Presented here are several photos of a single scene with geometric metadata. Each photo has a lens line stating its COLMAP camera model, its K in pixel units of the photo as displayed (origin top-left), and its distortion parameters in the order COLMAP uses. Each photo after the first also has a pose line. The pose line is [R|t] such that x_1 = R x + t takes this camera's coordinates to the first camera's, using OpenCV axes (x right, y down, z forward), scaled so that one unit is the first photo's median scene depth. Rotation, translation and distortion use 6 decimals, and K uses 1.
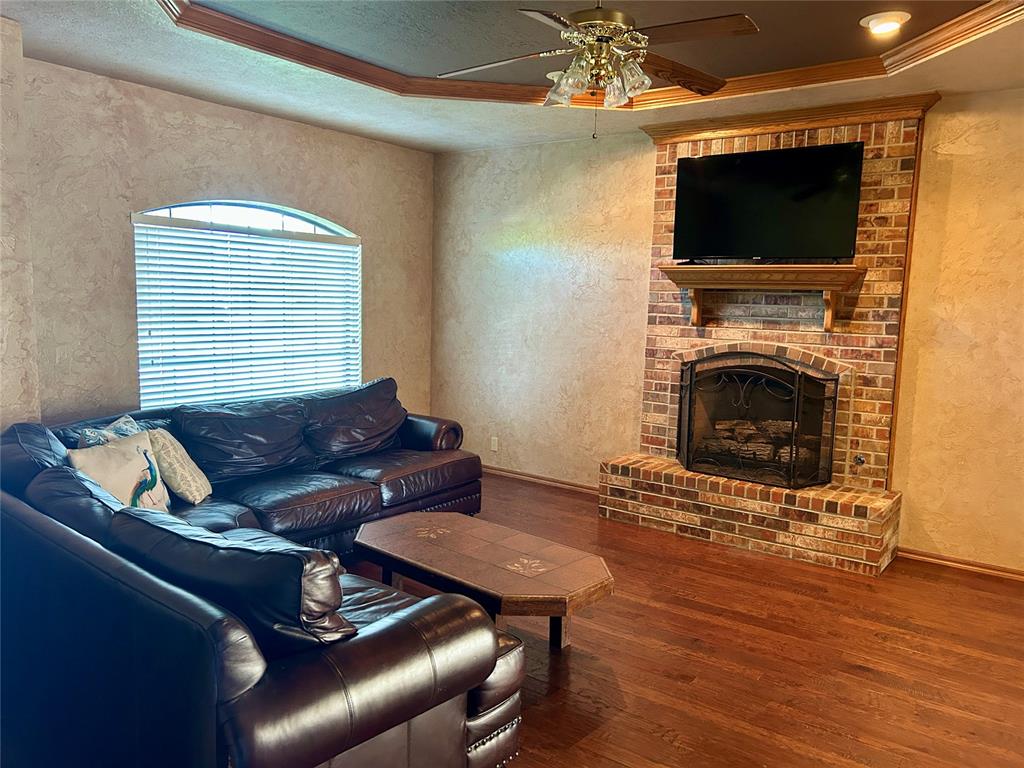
lens RADIAL K [[770.8, 0, 518.2], [0, 770.8, 385.7], [0, 0, 1]] dist [0.059193, -0.040457]
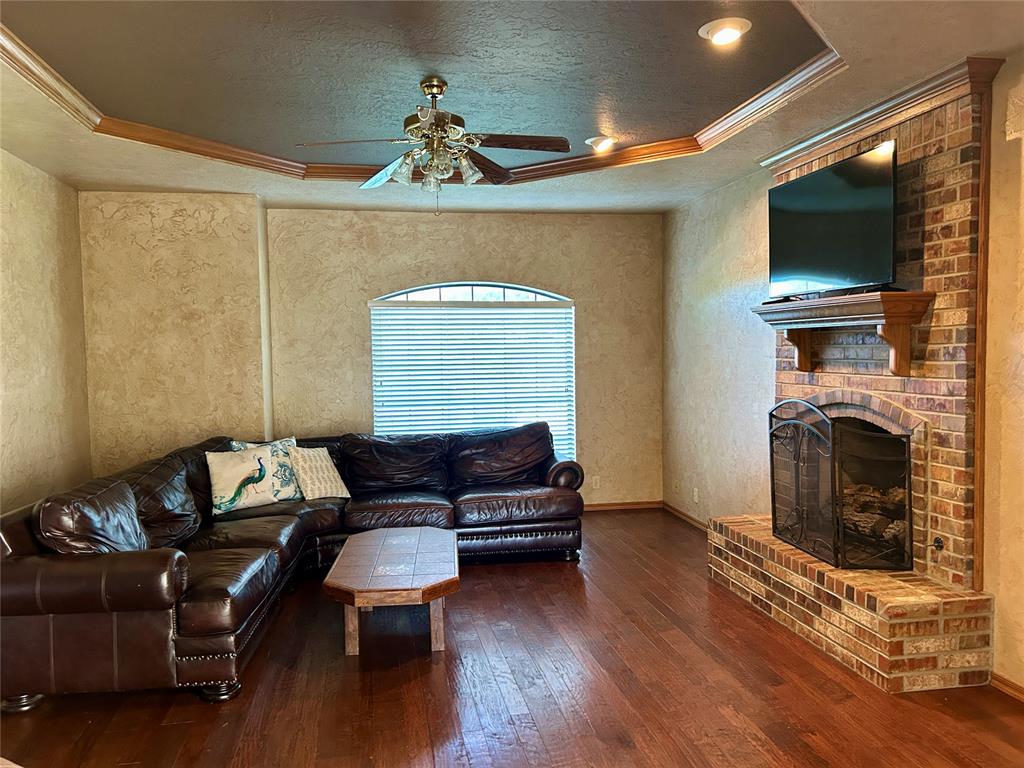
lens RADIAL K [[770.8, 0, 512.8], [0, 770.8, 387.7], [0, 0, 1]] dist [0.059193, -0.040457]
pose [[0.731346, -0.003364, -0.681999, 0.655469], [-0.044593, 0.997612, -0.052740, 0.002438], [0.680548, 0.068984, 0.729449, 0.151703]]
